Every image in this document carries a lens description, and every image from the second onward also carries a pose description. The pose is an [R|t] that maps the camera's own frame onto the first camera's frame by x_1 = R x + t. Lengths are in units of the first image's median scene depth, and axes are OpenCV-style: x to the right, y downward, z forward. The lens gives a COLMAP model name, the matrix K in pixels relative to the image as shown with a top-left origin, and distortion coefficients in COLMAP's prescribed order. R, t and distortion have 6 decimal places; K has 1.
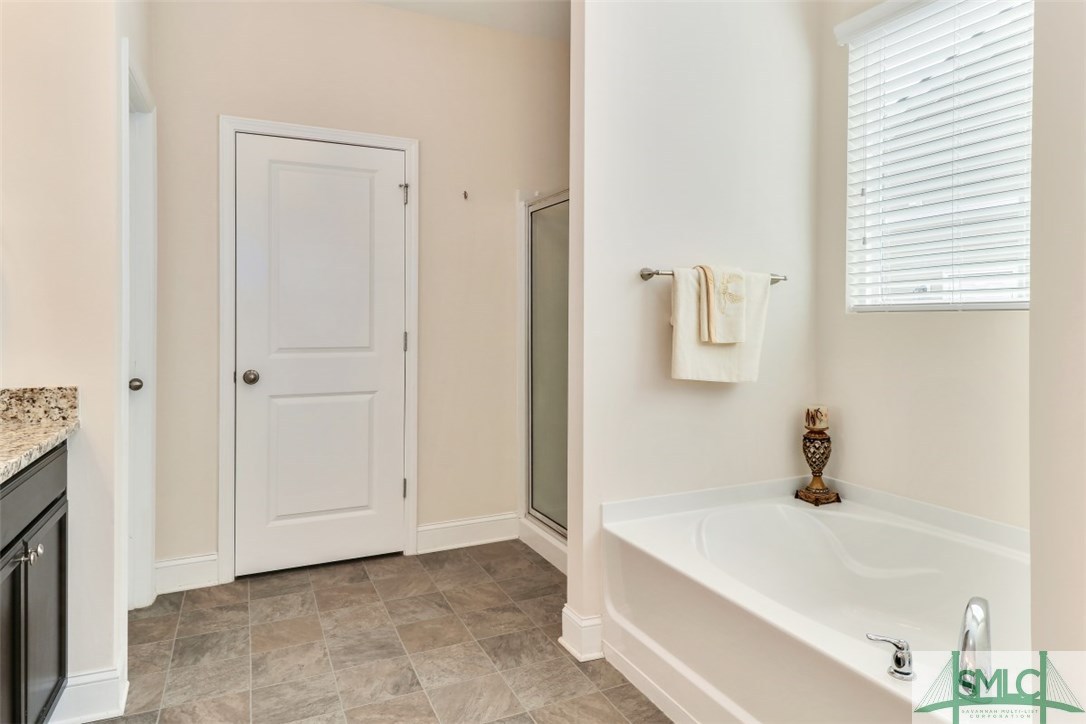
lens RADIAL K [[609.6, 0, 543.1], [0, 609.6, 302.4], [0, 0, 1]] dist [-0.002728, -0.004065]
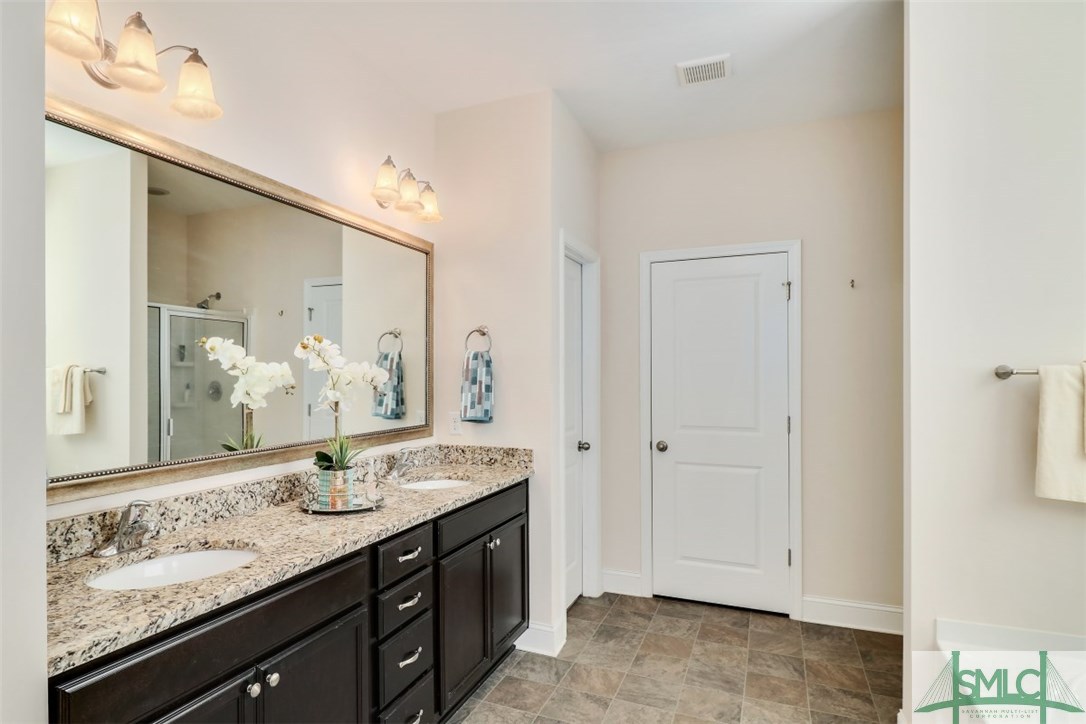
lens RADIAL K [[555.3, 0, 543.0], [0, 555.3, 362.0], [0, 0, 1]] dist [0.000789, -0.015943]
pose [[0.691144, -0.023584, -0.722332, 0.264460], [0.017107, 0.999721, -0.016273, -0.055381], [0.722515, -0.001110, 0.691355, -0.027409]]
